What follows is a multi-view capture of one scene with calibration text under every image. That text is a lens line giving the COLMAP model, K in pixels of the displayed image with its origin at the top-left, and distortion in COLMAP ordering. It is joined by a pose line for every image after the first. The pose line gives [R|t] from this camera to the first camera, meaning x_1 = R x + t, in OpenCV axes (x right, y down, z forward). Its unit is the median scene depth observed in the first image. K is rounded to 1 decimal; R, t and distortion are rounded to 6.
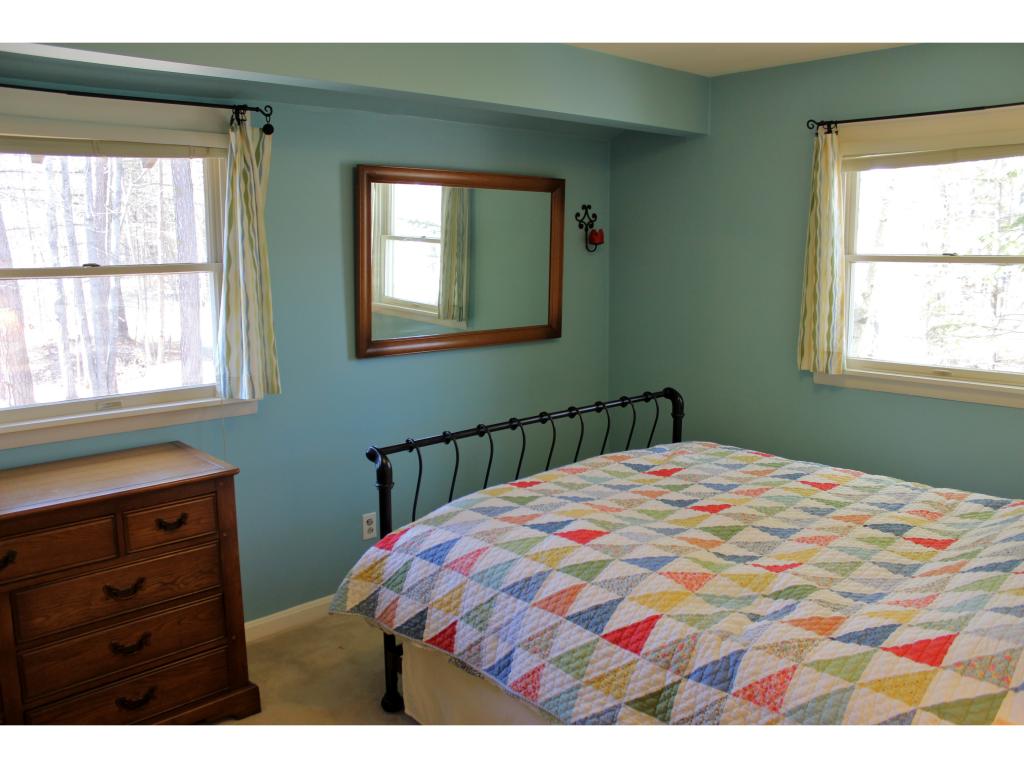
lens RADIAL K [[832.9, 0, 509.2], [0, 832.9, 386.7], [0, 0, 1]] dist [-0.089487, 0.007845]
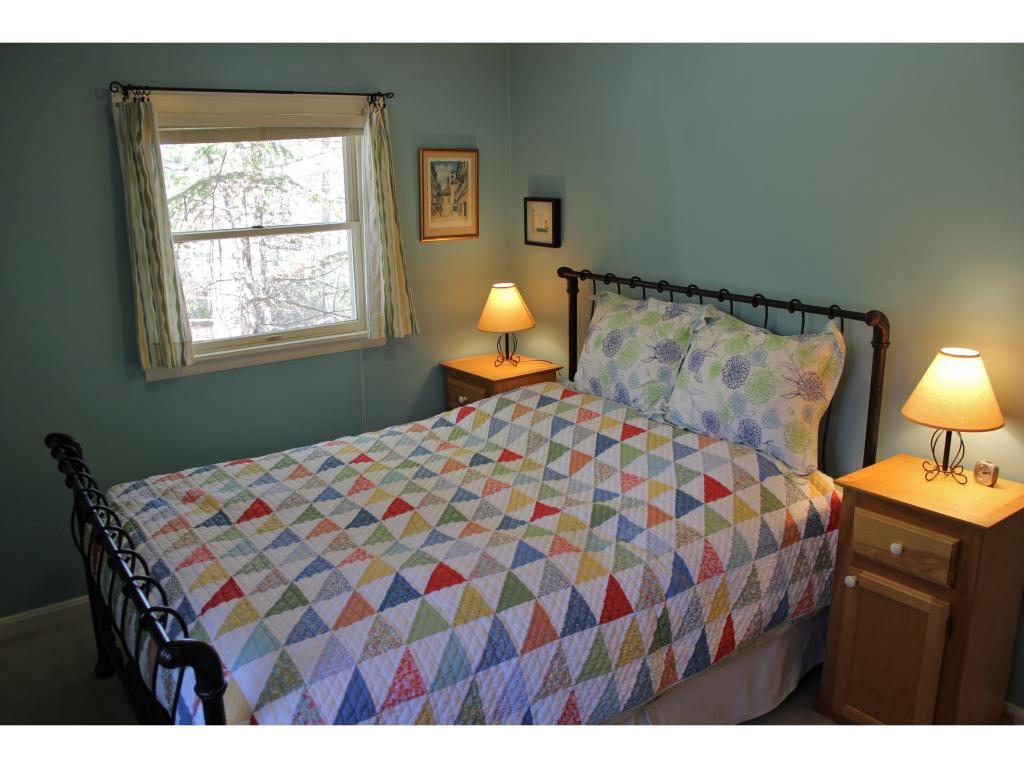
lens RADIAL K [[832.9, 0, 510.0], [0, 832.9, 379.3], [0, 0, 1]] dist [-0.089487, 0.007845]
pose [[0.134798, -0.232078, 0.963312, -0.626123], [0.183287, 0.961248, 0.205933, -0.170701], [-0.973774, 0.148803, 0.172111, 0.668935]]
